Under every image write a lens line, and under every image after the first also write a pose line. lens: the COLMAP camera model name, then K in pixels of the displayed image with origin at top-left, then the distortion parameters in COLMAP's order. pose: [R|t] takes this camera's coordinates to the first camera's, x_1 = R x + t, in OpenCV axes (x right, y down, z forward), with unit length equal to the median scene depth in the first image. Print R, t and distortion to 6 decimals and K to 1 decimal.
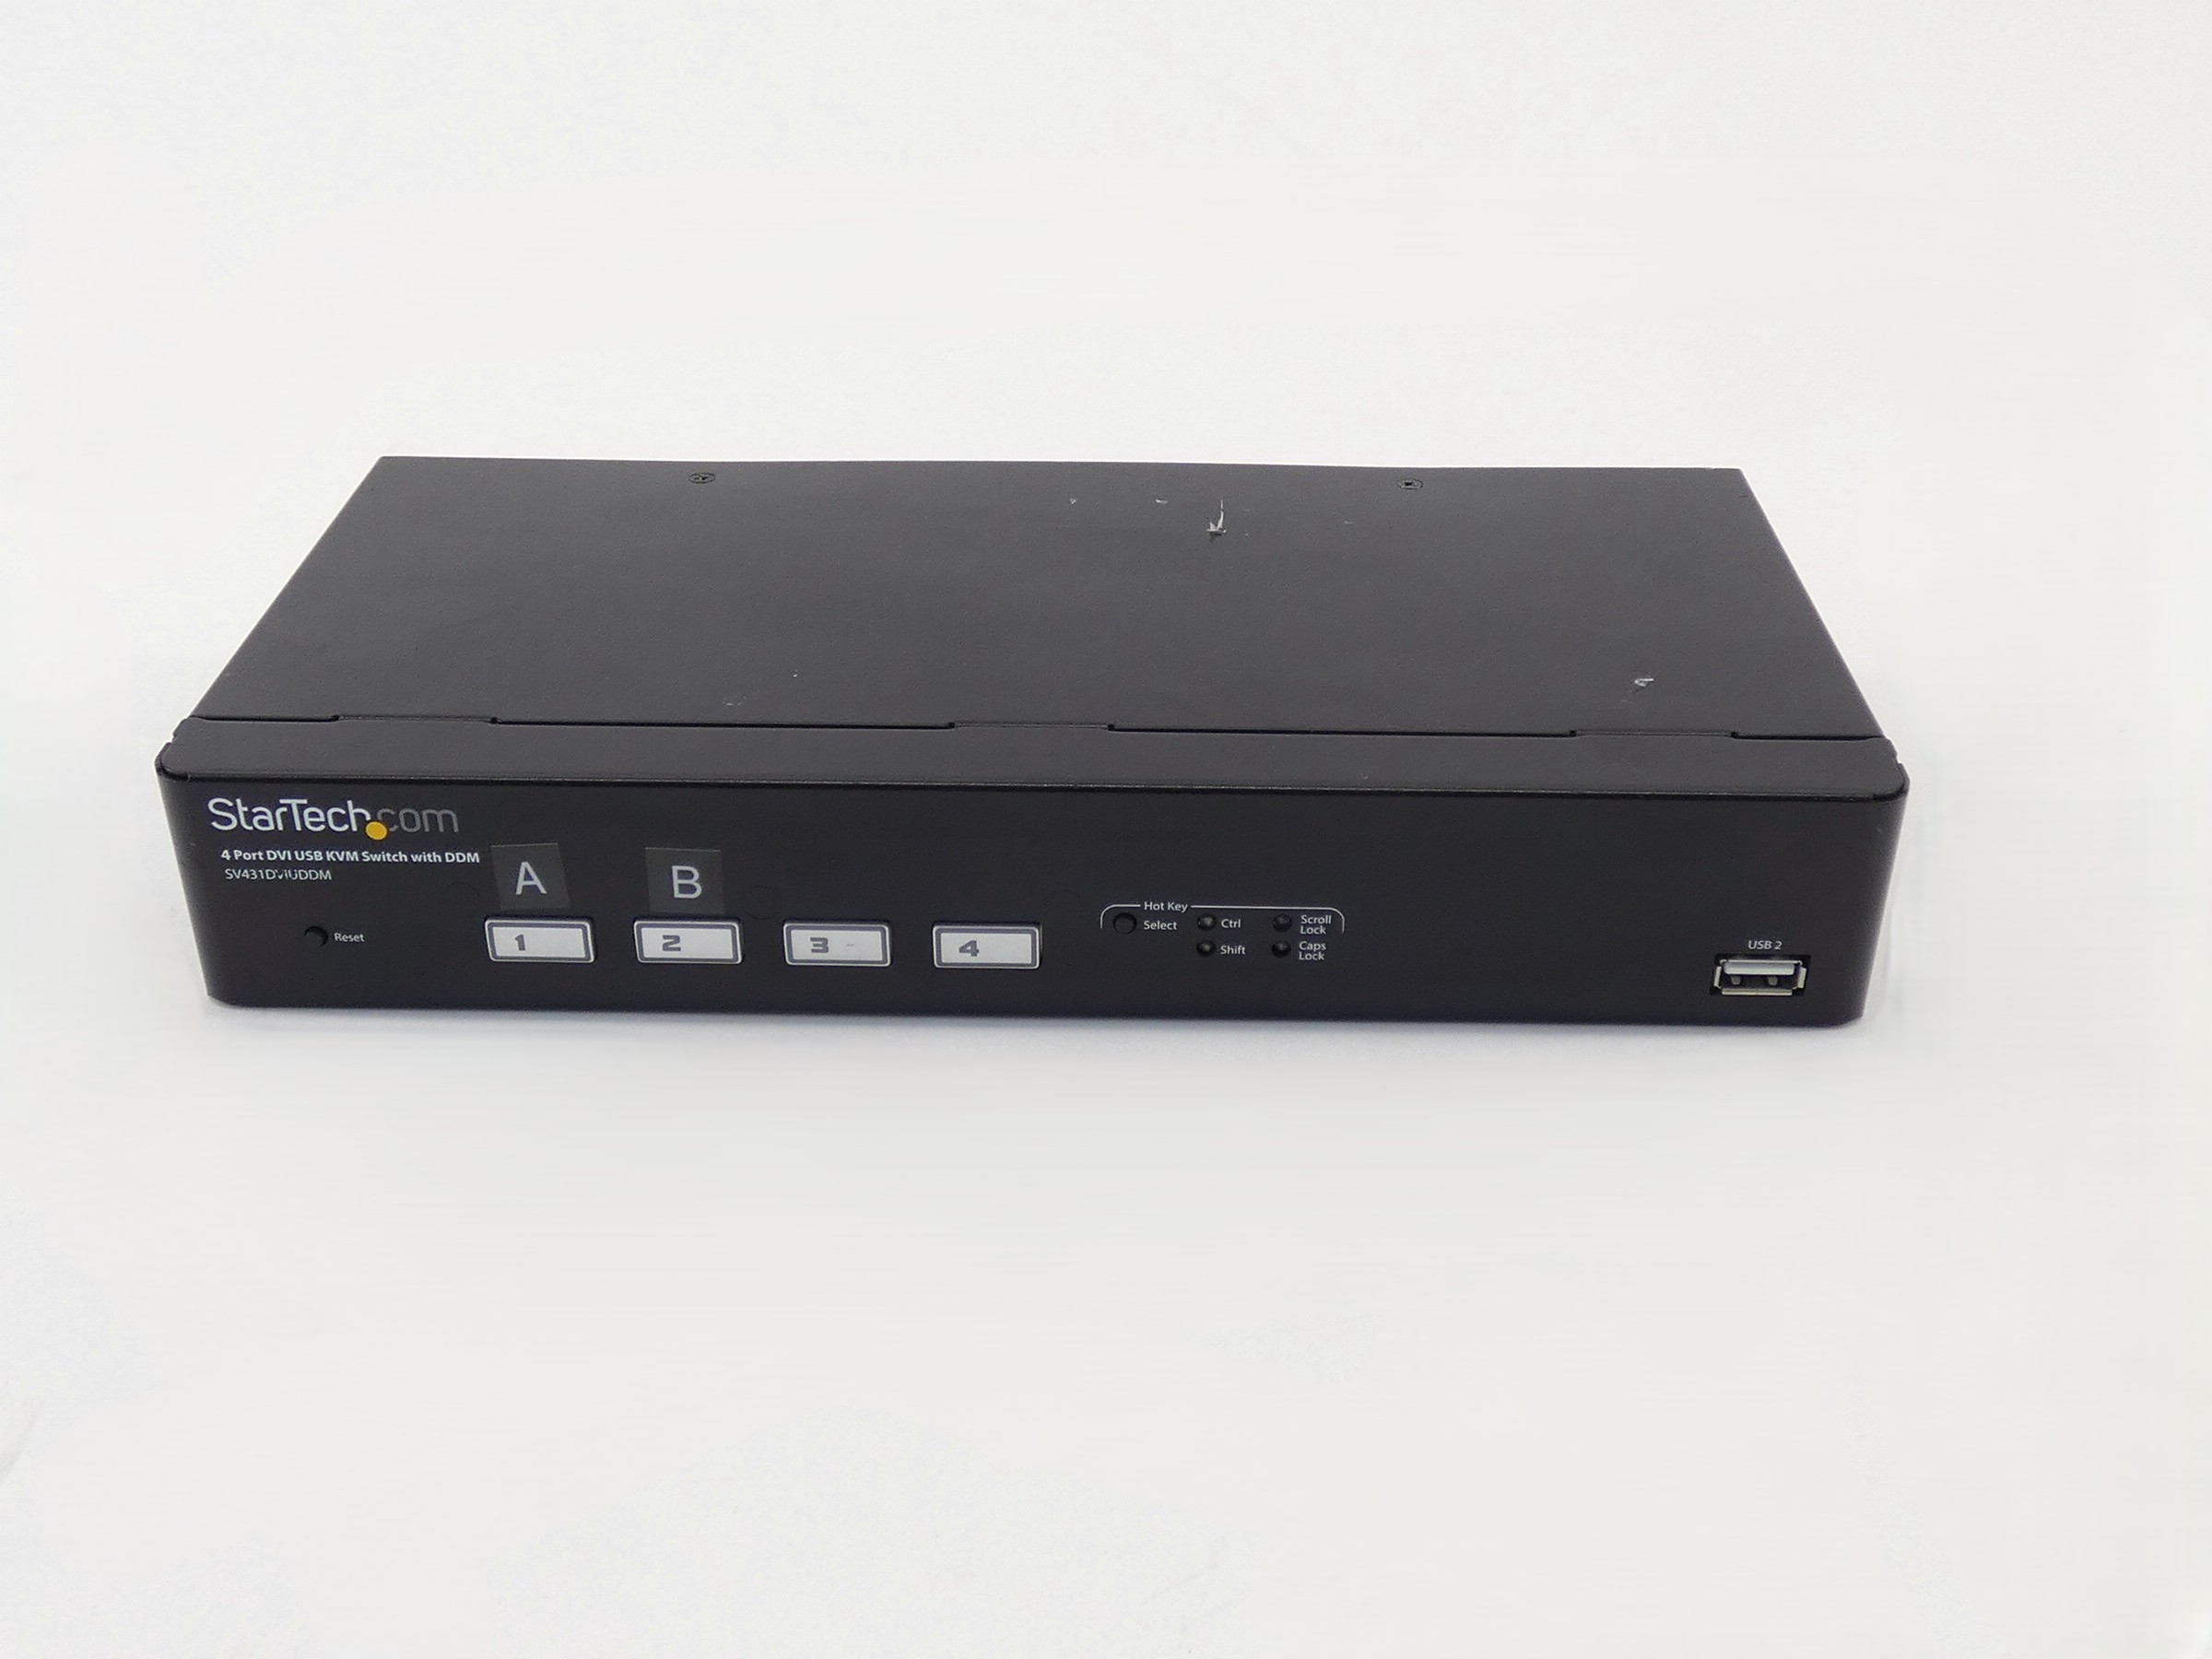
lens RADIAL K [[2391.3, 0, 1112.3], [0, 2391.3, 823.3], [0, 0, 1]] dist [0.012282, 0.000000]
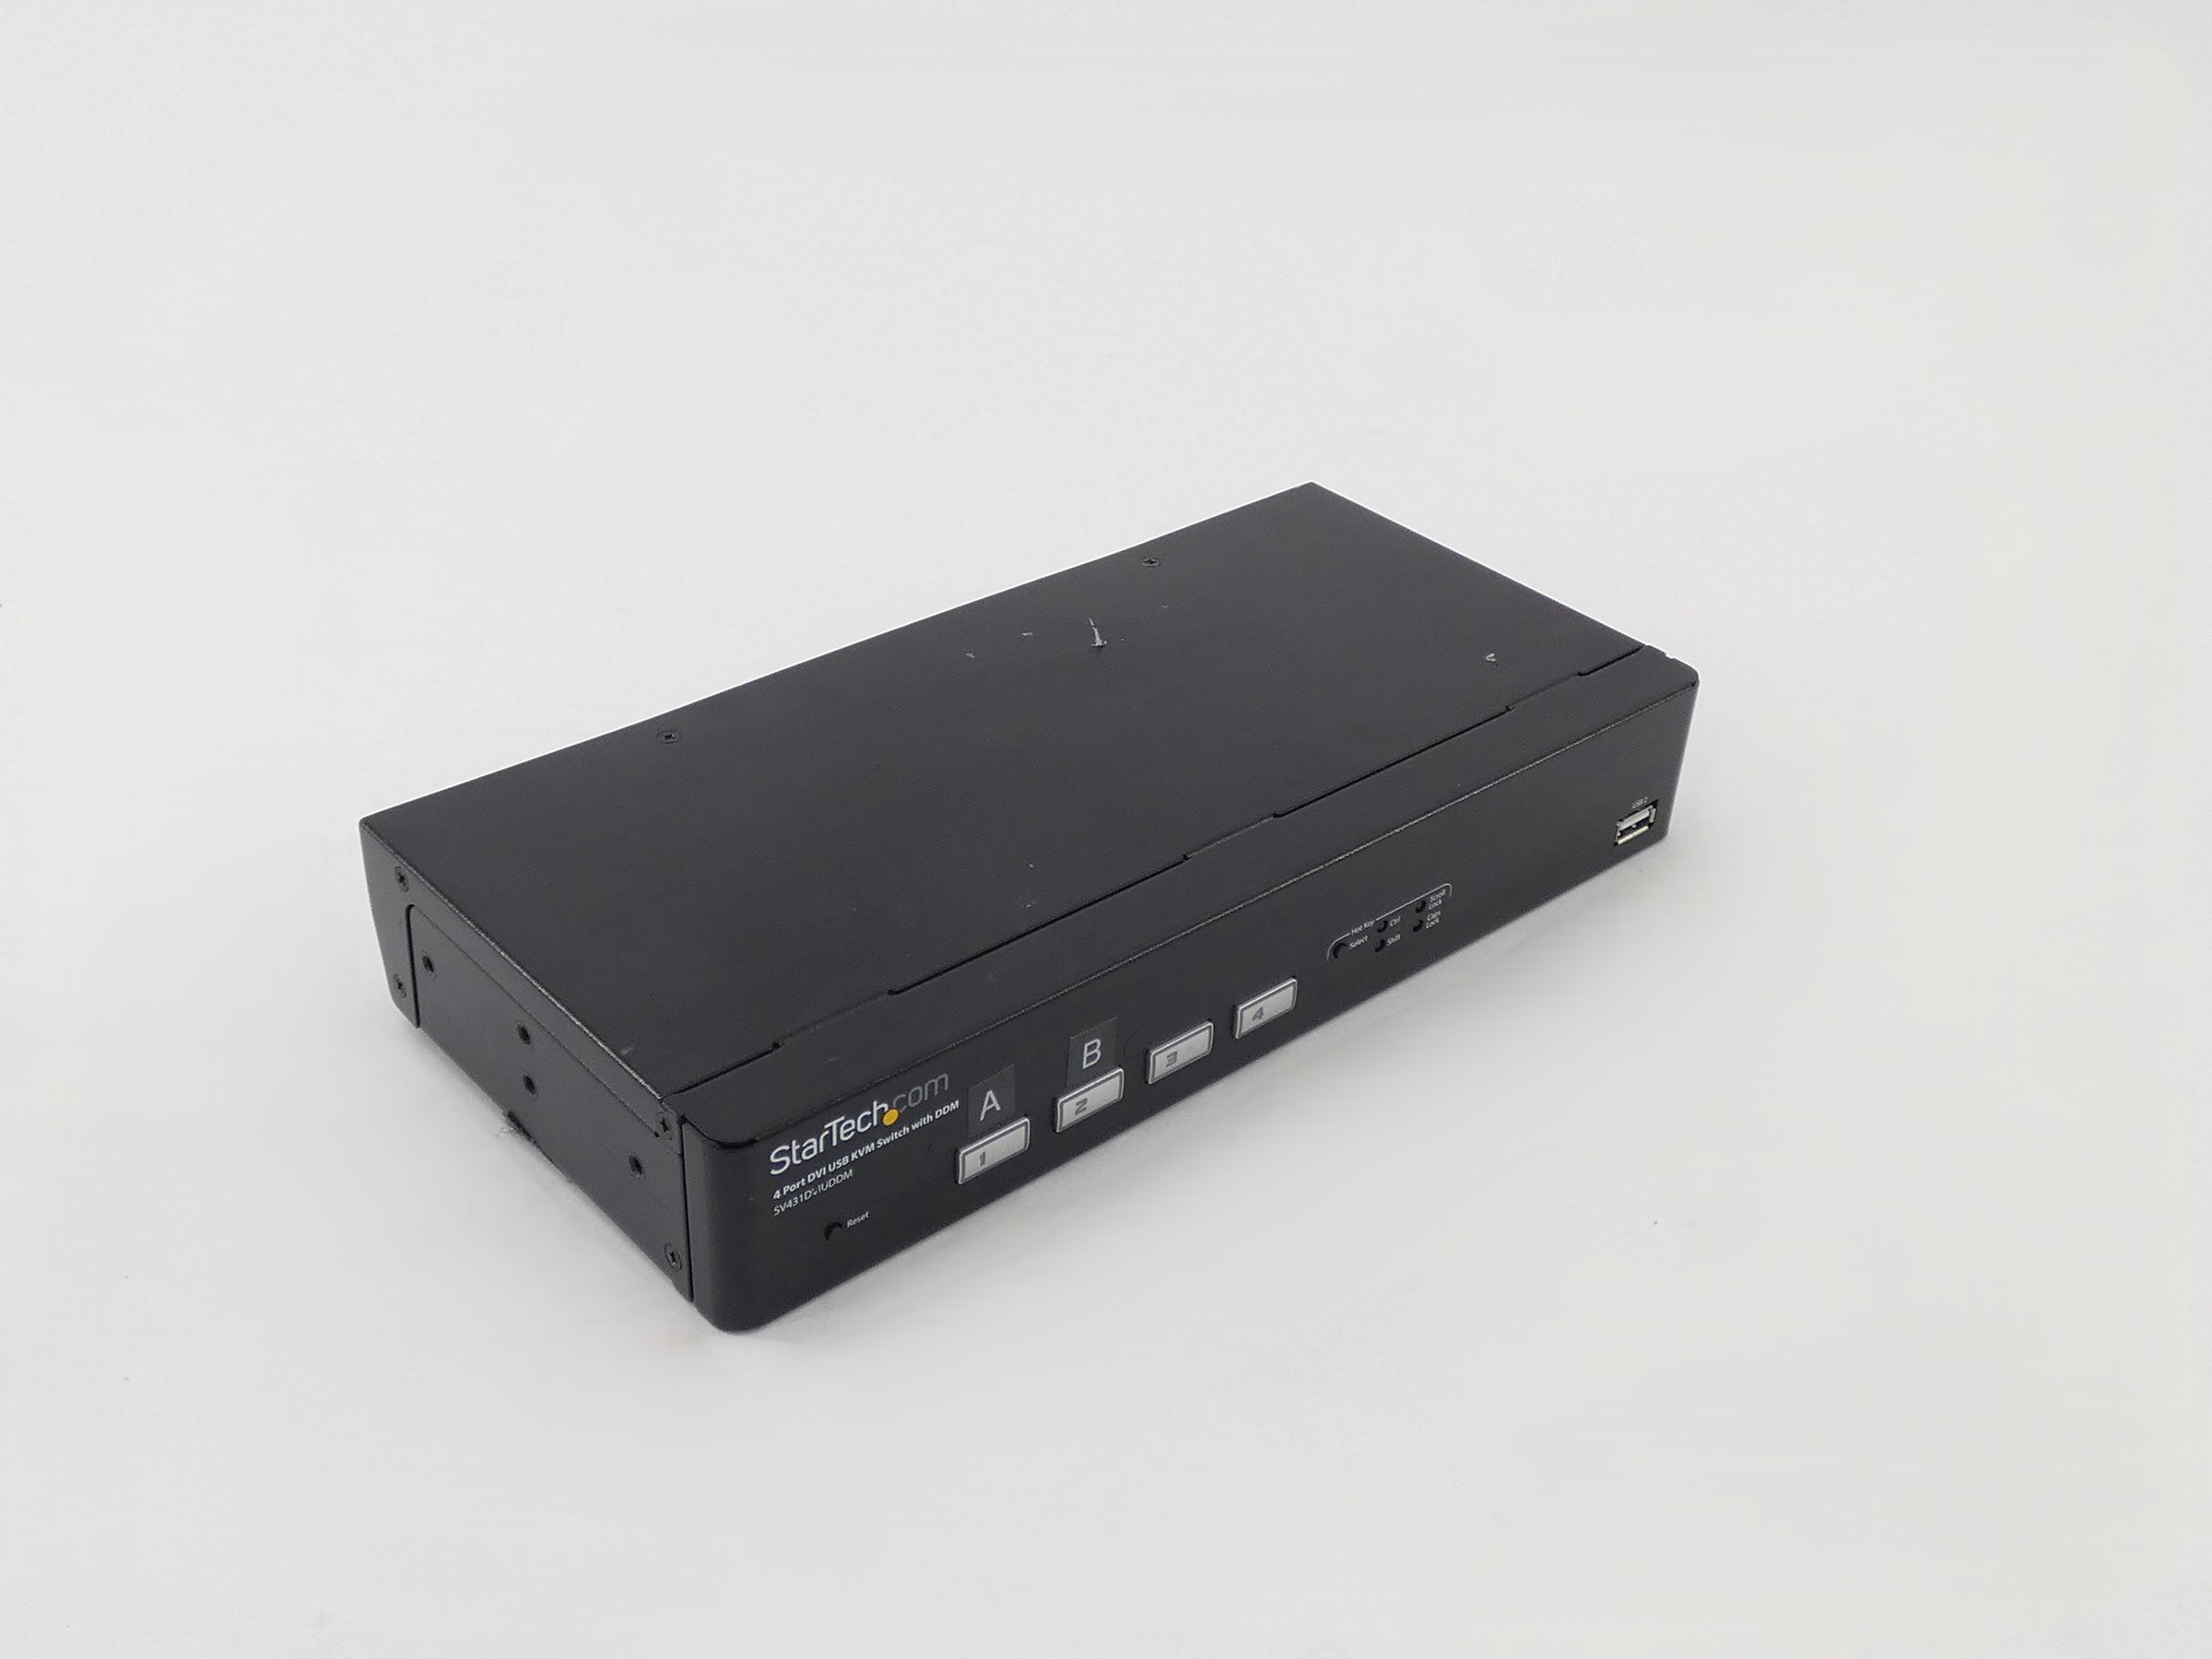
lens RADIAL K [[2391.3, 0, 1114.1], [0, 2391.3, 825.9], [0, 0, 1]] dist [0.012282, 0.000000]
pose [[0.737516, -0.340569, 0.583167, -0.837861], [0.305042, 0.938415, 0.162256, -0.276539], [-0.602512, 0.058224, 0.795983, 0.022434]]
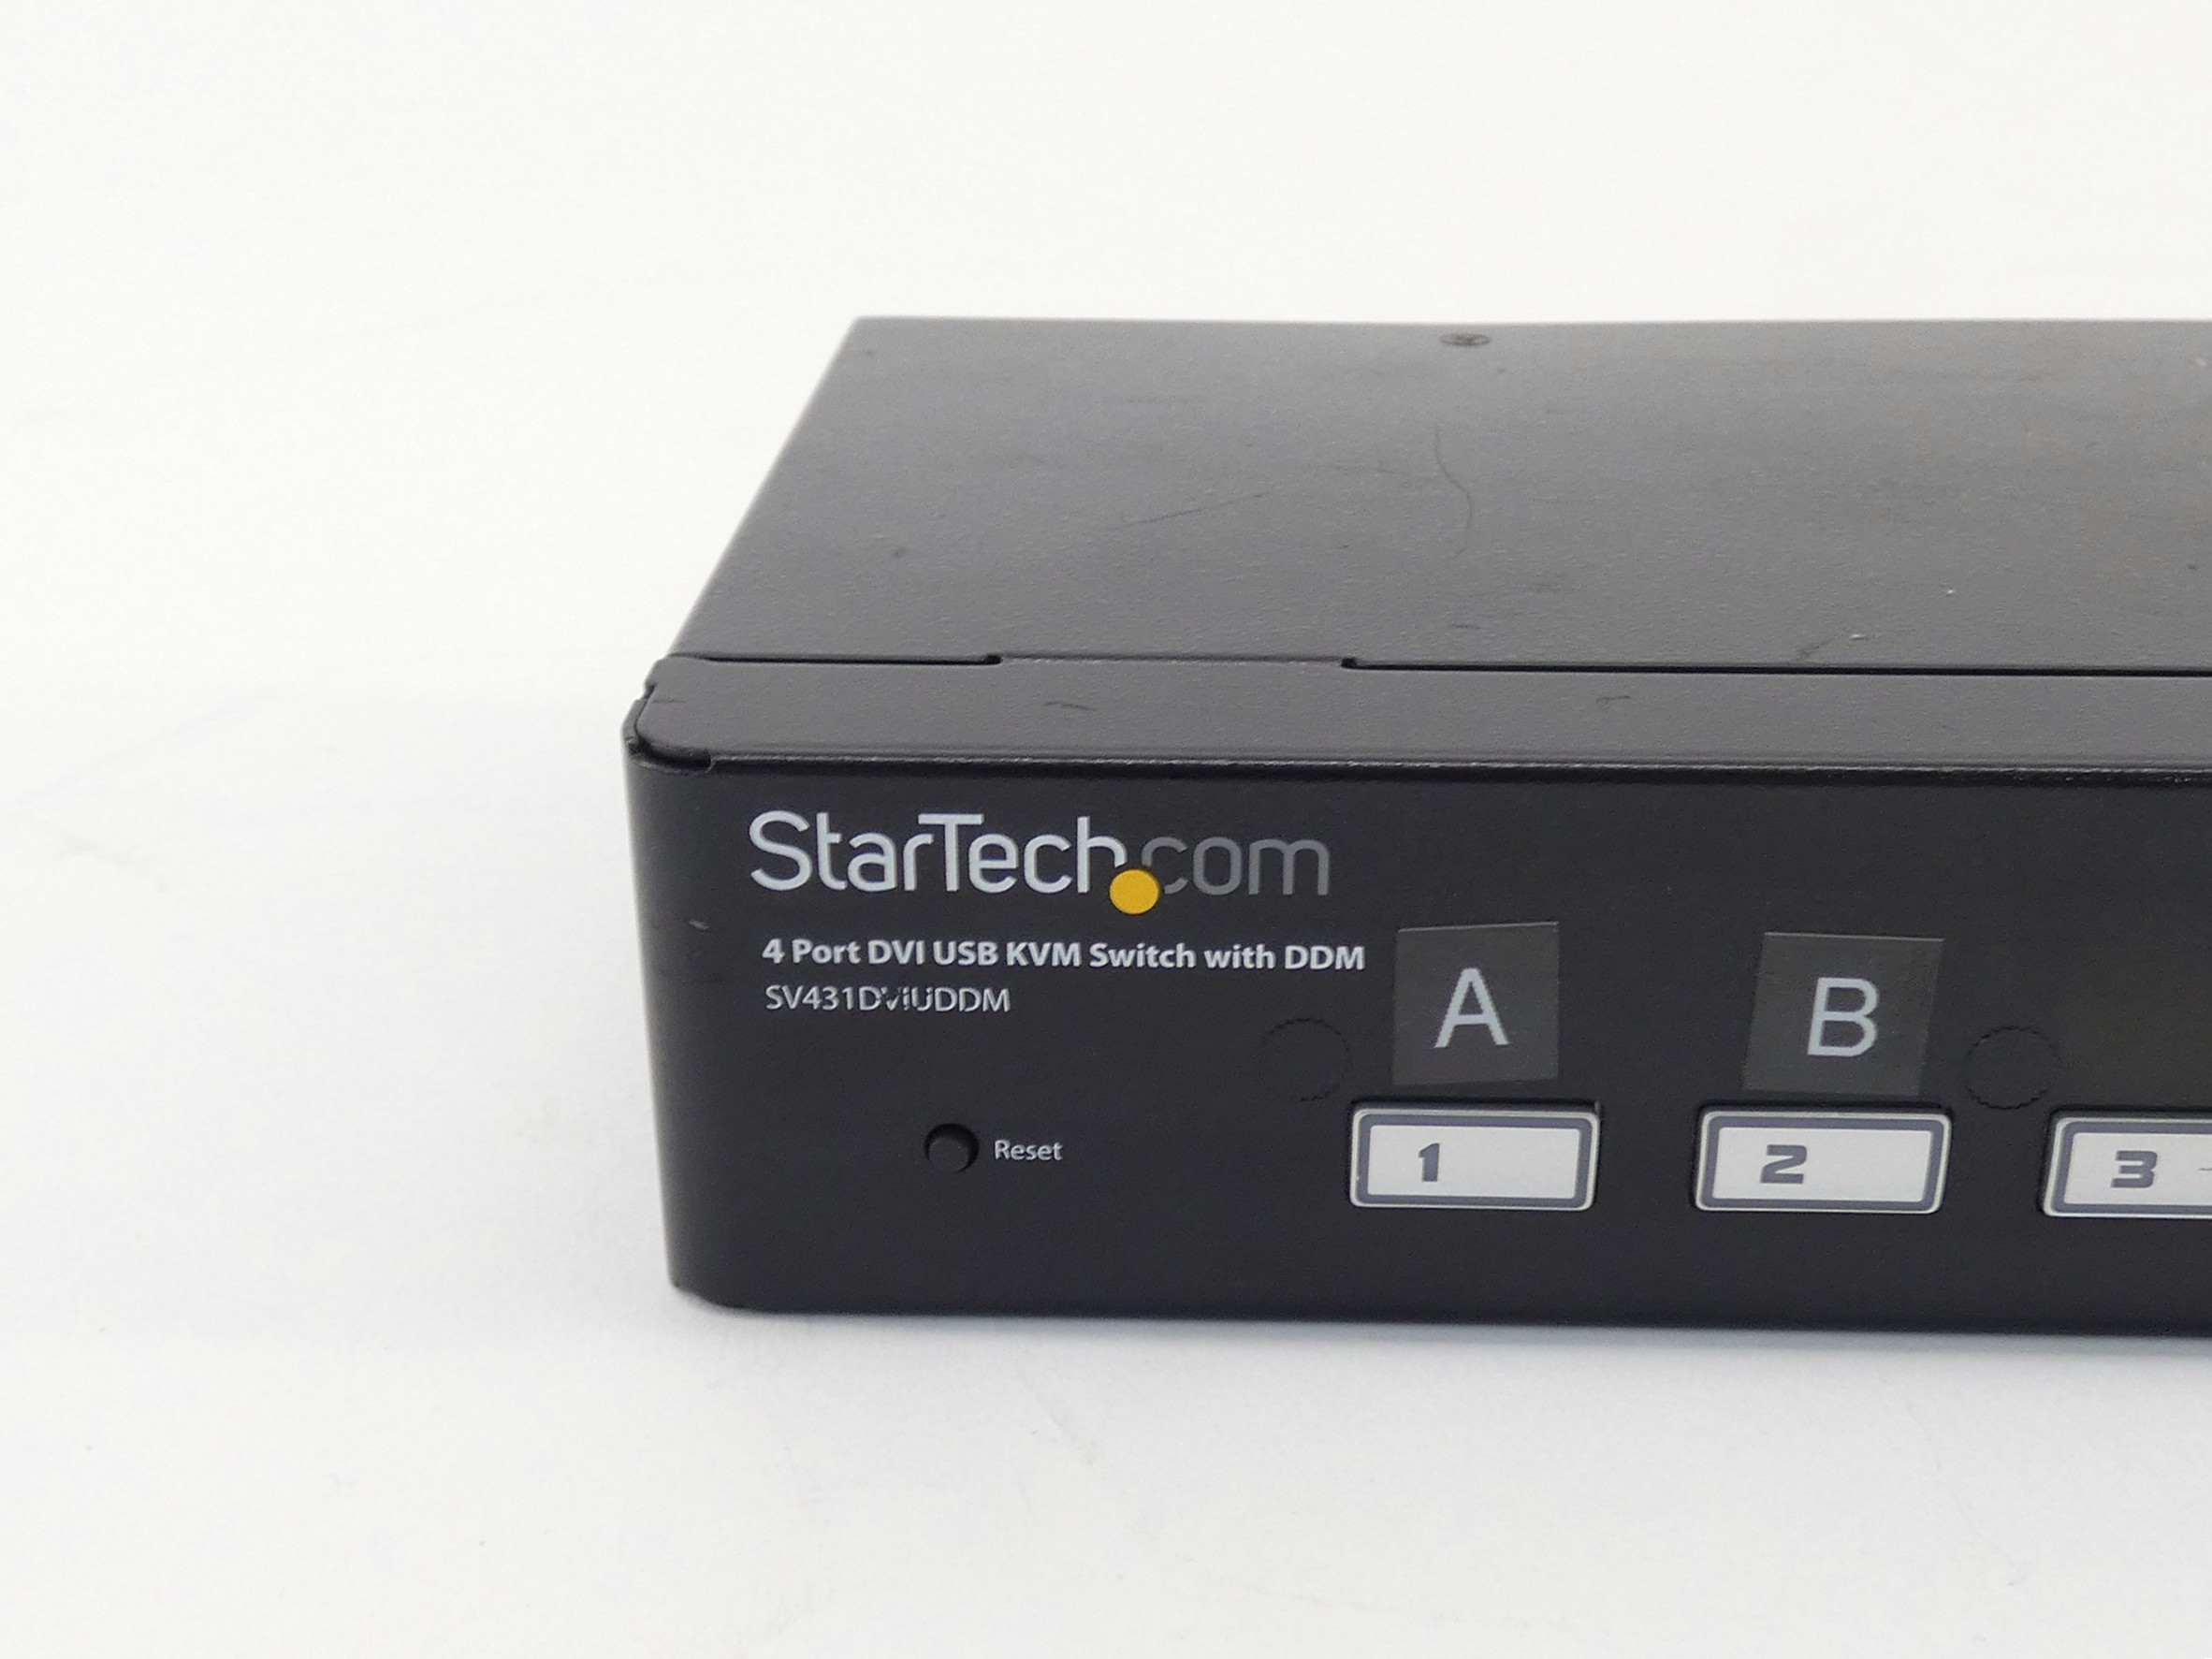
lens RADIAL K [[2391.3, 0, 1108.2], [0, 2391.3, 809.9], [0, 0, 1]] dist [0.012282, 0.000000]
pose [[0.999941, 0.000528, -0.010867, -0.304830], [-0.001911, 0.991817, -0.127653, 0.042619], [0.010711, 0.127666, 0.991759, 0.571195]]
